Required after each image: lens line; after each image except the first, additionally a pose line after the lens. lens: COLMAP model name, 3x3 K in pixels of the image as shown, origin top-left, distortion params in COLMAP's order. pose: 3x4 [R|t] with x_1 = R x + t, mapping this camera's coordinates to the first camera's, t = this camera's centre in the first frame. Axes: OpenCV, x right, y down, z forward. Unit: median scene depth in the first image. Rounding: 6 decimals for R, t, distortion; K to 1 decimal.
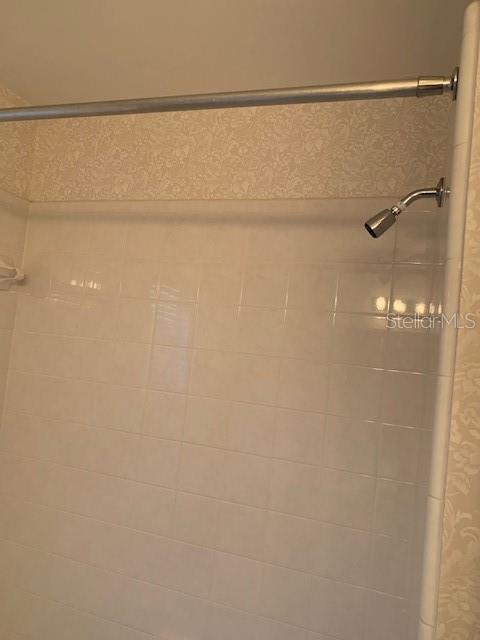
lens RADIAL K [[490.6, 0, 240.4], [0, 490.6, 318.1], [0, 0, 1]] dist [0.022446, -0.023309]
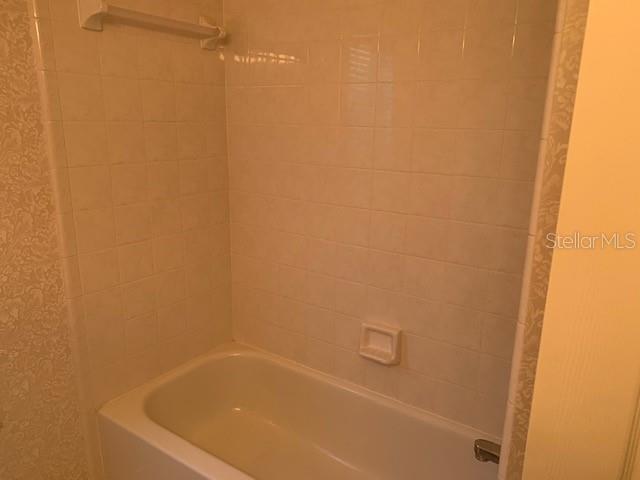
lens RADIAL K [[490.6, 0, 322.1], [0, 490.6, 240.5], [0, 0, 1]] dist [0.022446, -0.023309]
pose [[0.963866, -0.014691, -0.265982, 0.190981], [0.092723, 0.954542, 0.283287, 0.213724], [0.249730, -0.297713, 0.921413, -0.357733]]
